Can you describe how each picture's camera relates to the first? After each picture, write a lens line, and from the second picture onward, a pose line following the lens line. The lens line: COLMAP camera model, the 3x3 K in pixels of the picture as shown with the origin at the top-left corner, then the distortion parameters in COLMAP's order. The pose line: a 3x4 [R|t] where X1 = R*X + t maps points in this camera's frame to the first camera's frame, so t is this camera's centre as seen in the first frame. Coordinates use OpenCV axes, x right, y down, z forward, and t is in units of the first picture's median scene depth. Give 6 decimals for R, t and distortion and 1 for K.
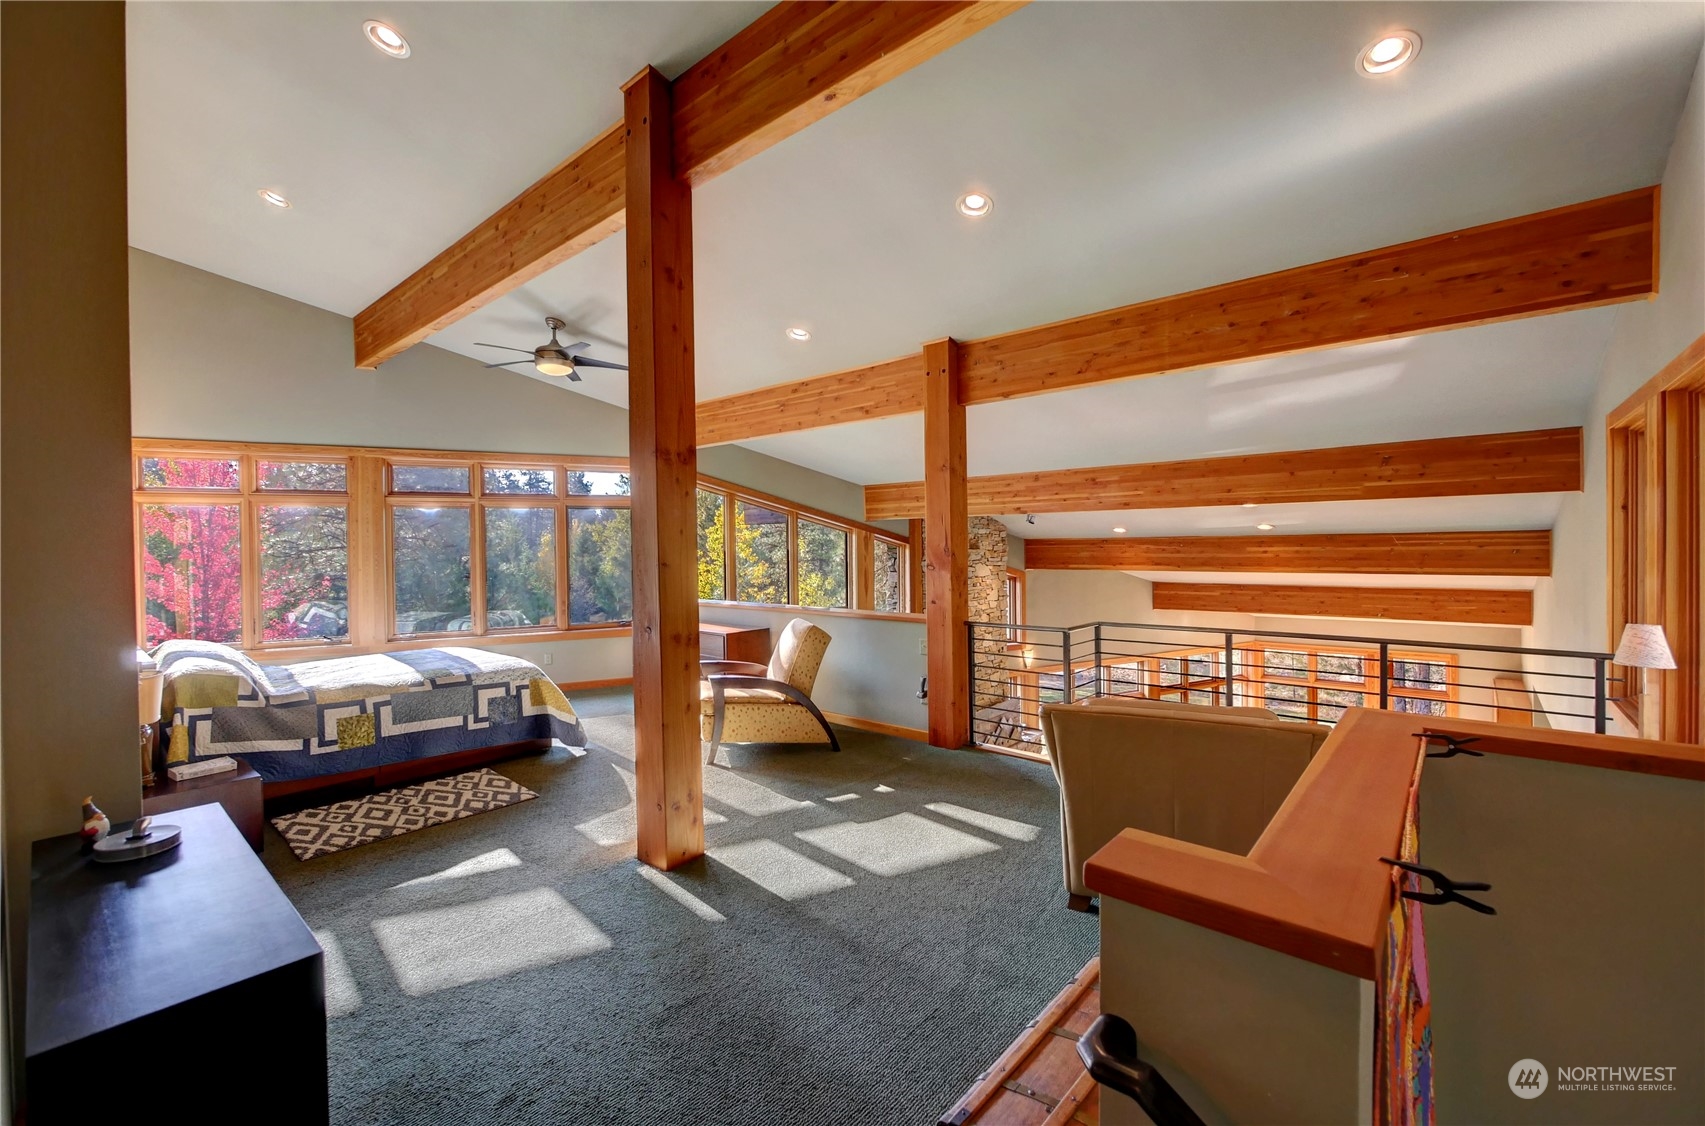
lens RADIAL K [[711.4, 0, 845.2], [0, 711.4, 558.1], [0, 0, 1]] dist [-0.006607, 0.000152]
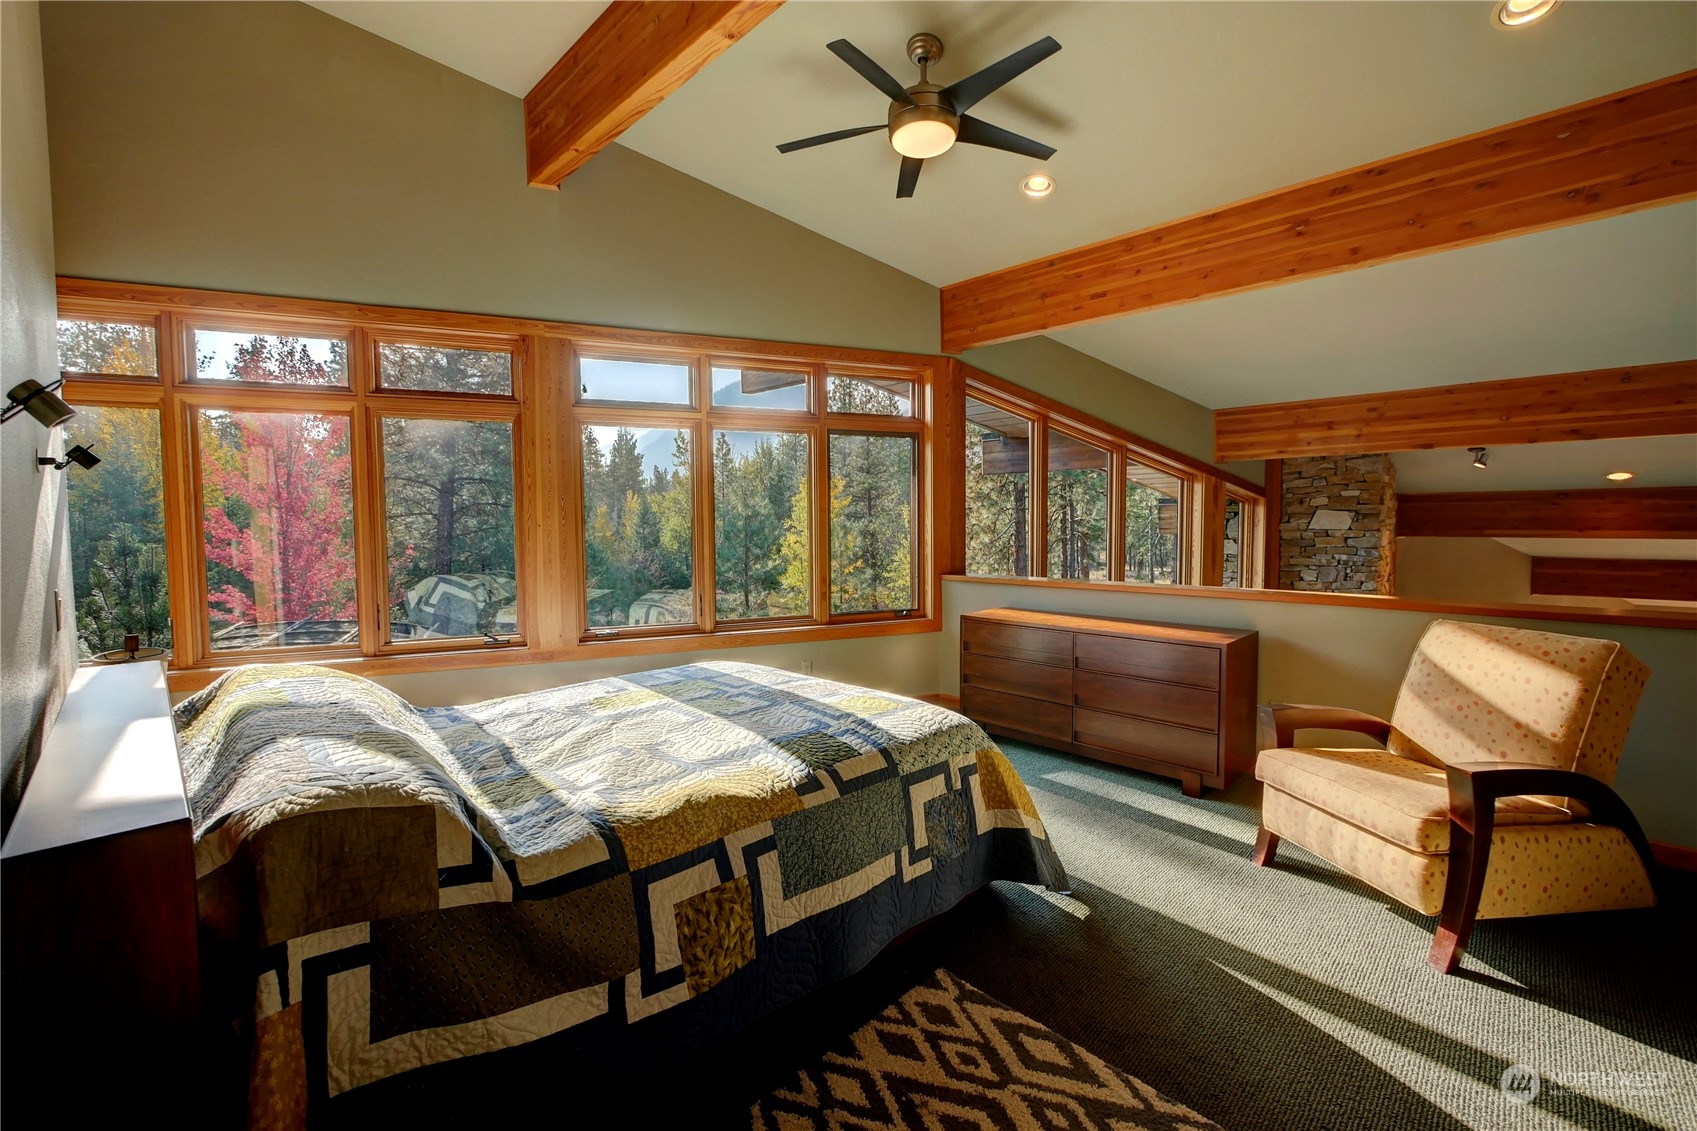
lens RADIAL K [[714.3, 0, 836.5], [0, 714.3, 559.3], [0, 0, 1]] dist [-0.007946, -0.000011]
pose [[0.997403, 0.007711, -0.071609, -0.510174], [-0.004930, 0.999230, 0.038931, 0.027676], [0.071854, -0.038477, 0.996673, 0.540446]]
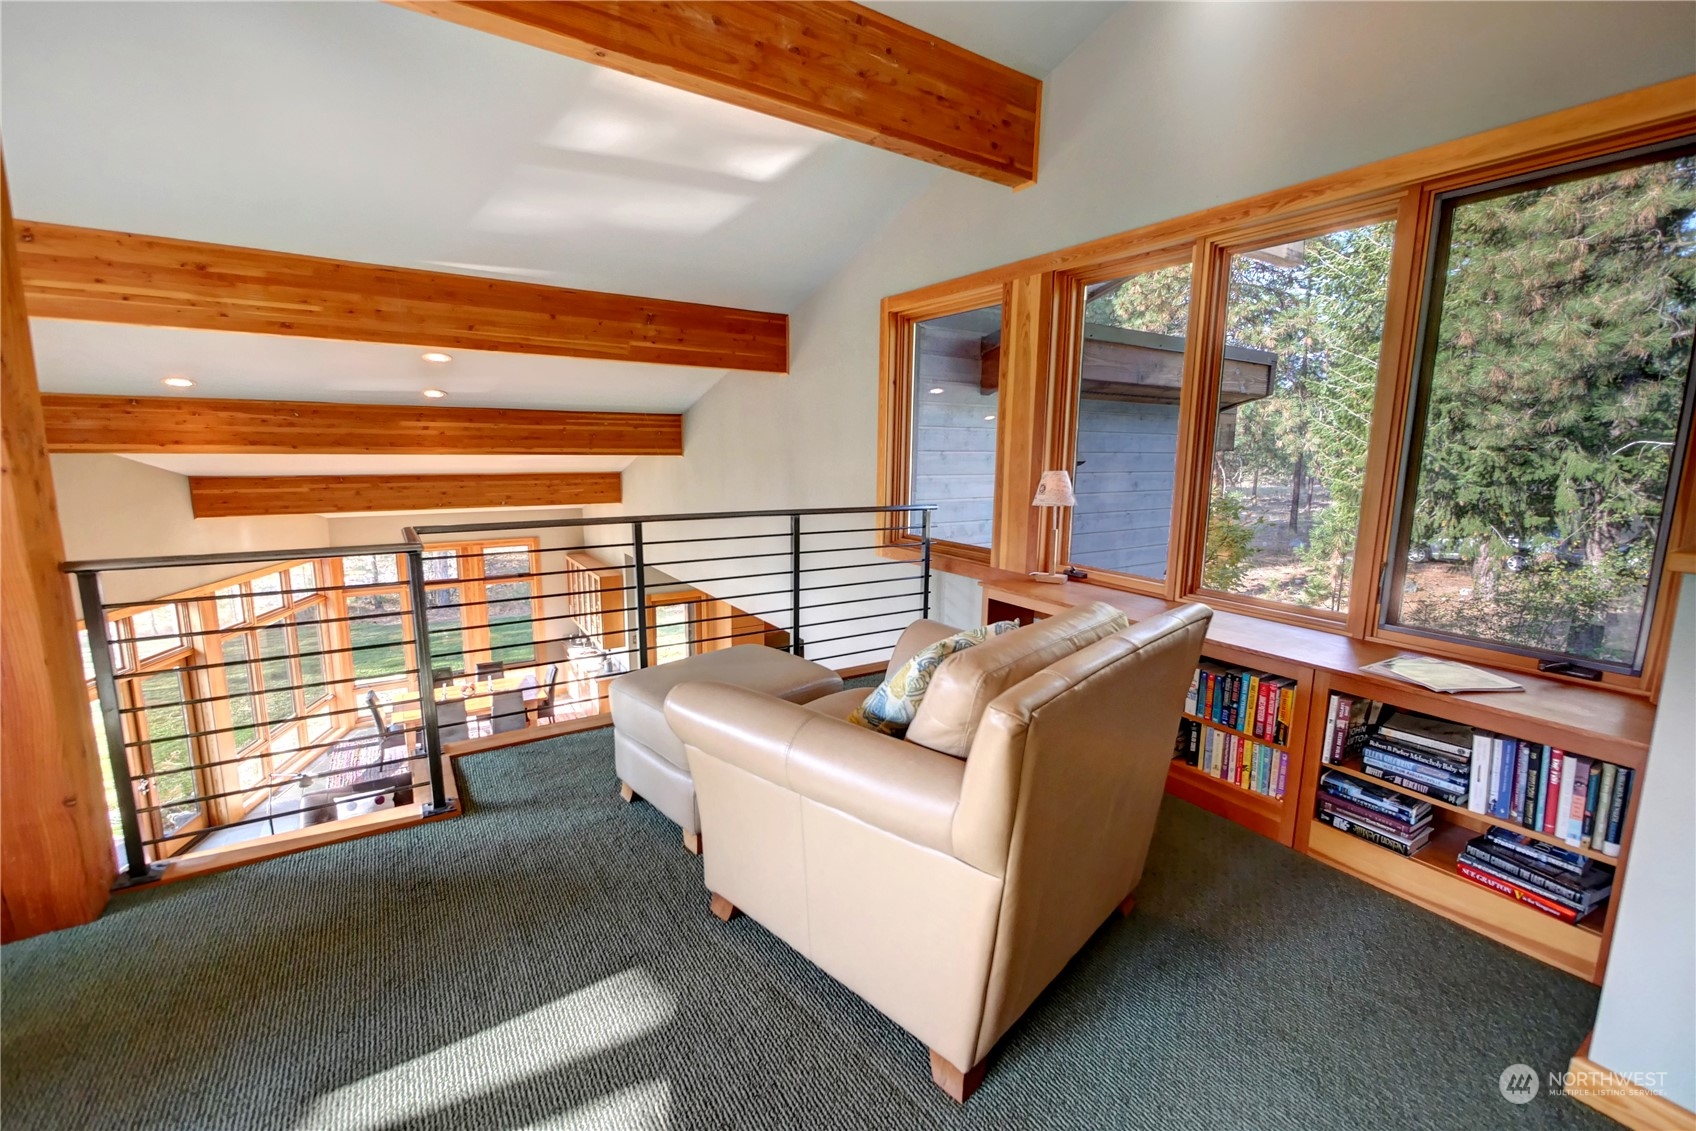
lens RADIAL K [[713.9, 0, 864.5], [0, 713.9, 557.9], [0, 0, 1]] dist [-0.007946, -0.000011]
pose [[0.268241, -0.133441, 0.954065, -0.060502], [-0.001454, 0.990303, 0.138918, 0.038666], [-0.963351, -0.038651, 0.265446, 0.546212]]
